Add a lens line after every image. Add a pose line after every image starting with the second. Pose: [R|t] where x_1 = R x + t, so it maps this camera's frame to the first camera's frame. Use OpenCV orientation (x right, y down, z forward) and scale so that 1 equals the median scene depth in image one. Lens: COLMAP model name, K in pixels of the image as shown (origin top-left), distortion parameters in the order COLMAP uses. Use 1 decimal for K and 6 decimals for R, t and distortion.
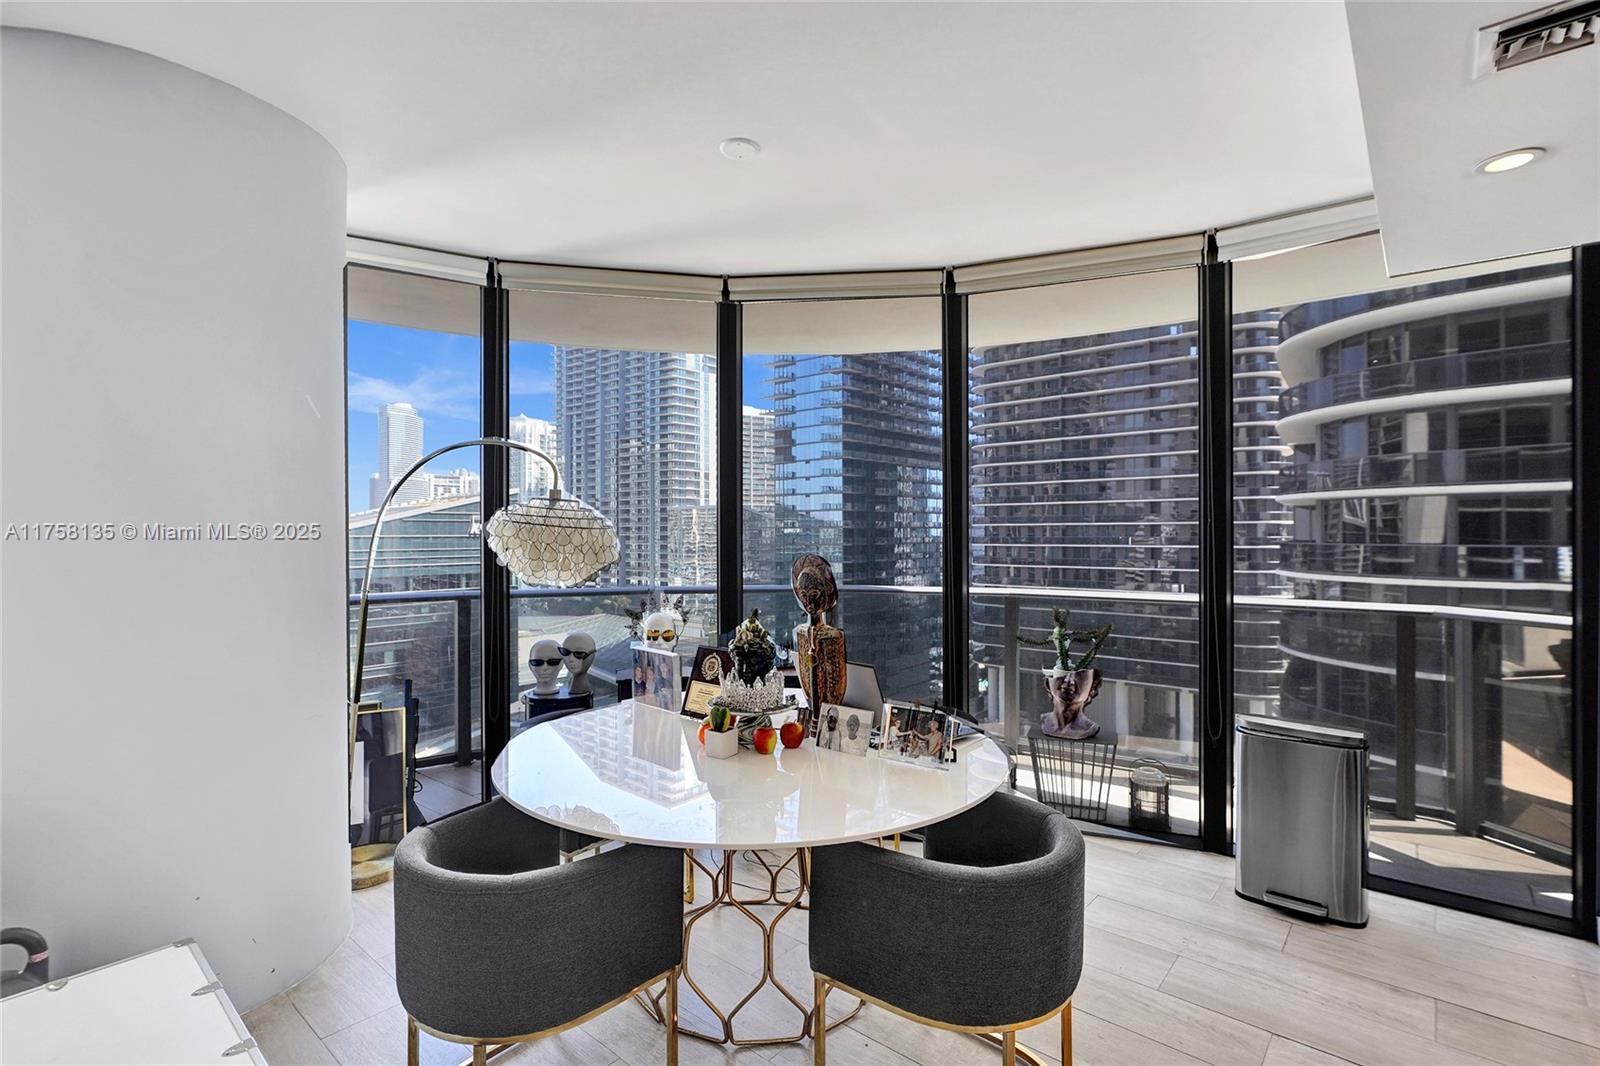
lens RADIAL K [[749.1, 0, 794.7], [0, 749.1, 529.2], [0, 0, 1]] dist [-0.015760, 0.000015]
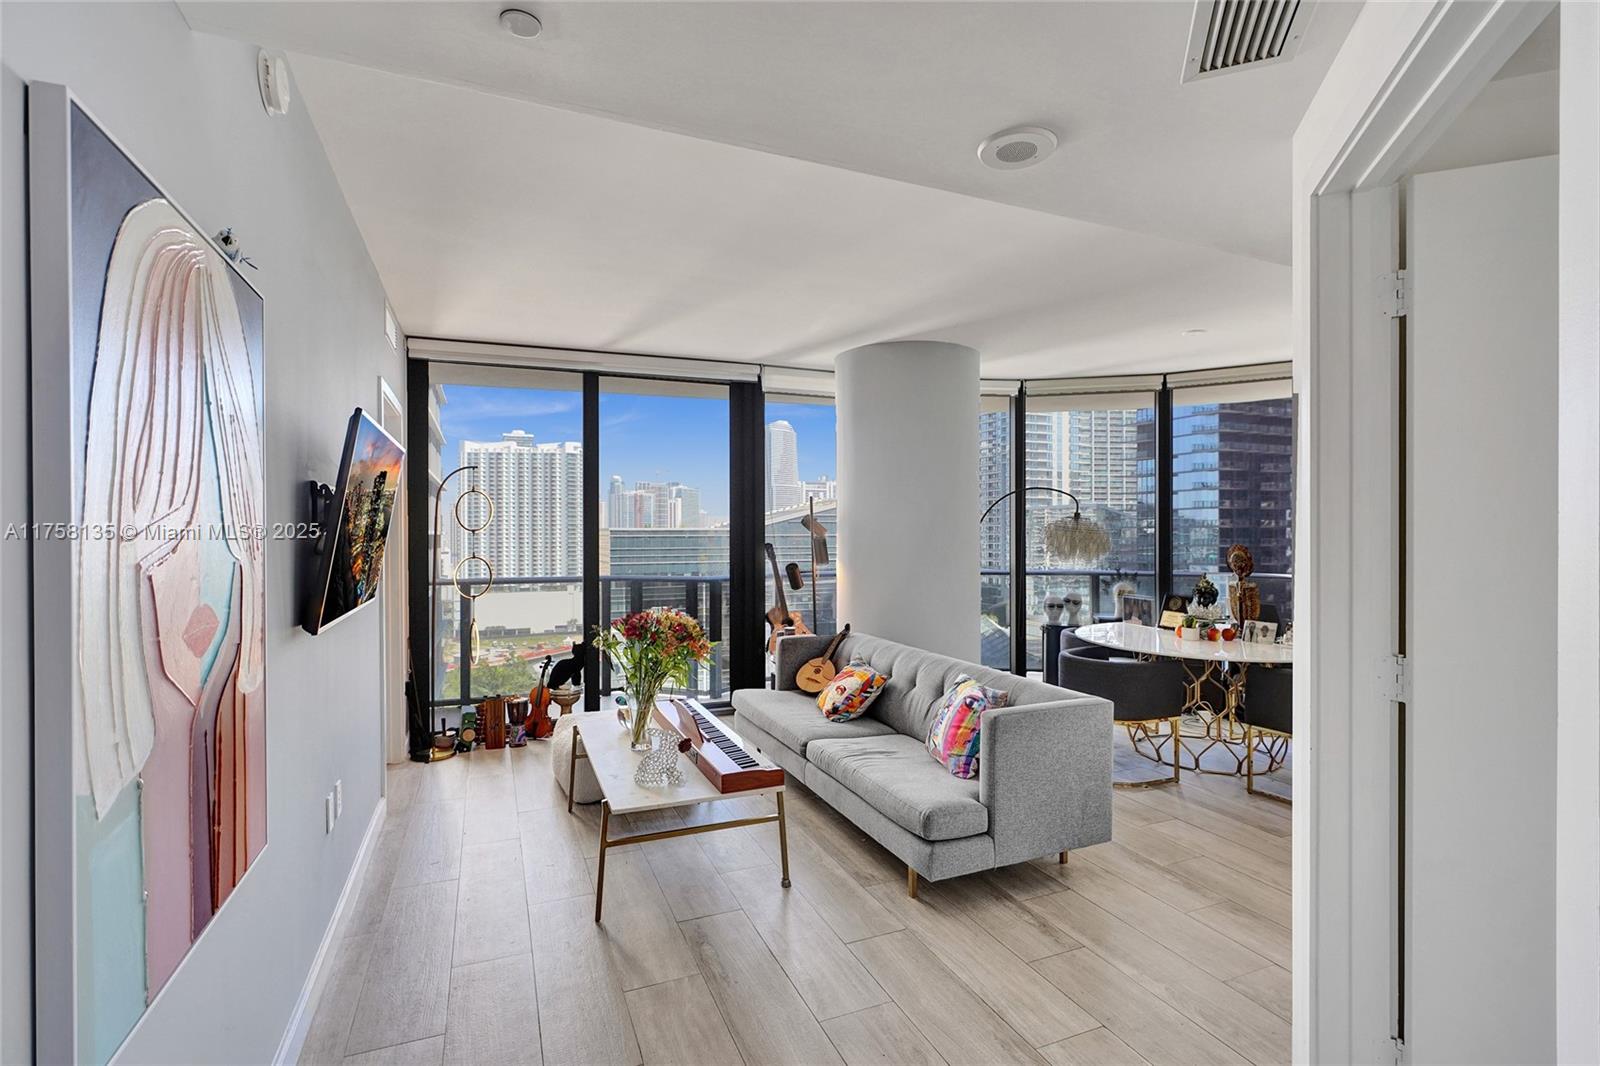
lens RADIAL K [[727.5, 0, 796.6], [0, 727.5, 537.4], [0, 0, 1]] dist [-0.009309, 0.000038]
pose [[0.895346, 0.004123, -0.445352, -0.104939], [0.001033, 0.999935, 0.011334, -0.004991], [0.445370, -0.010608, 0.895284, -0.747304]]
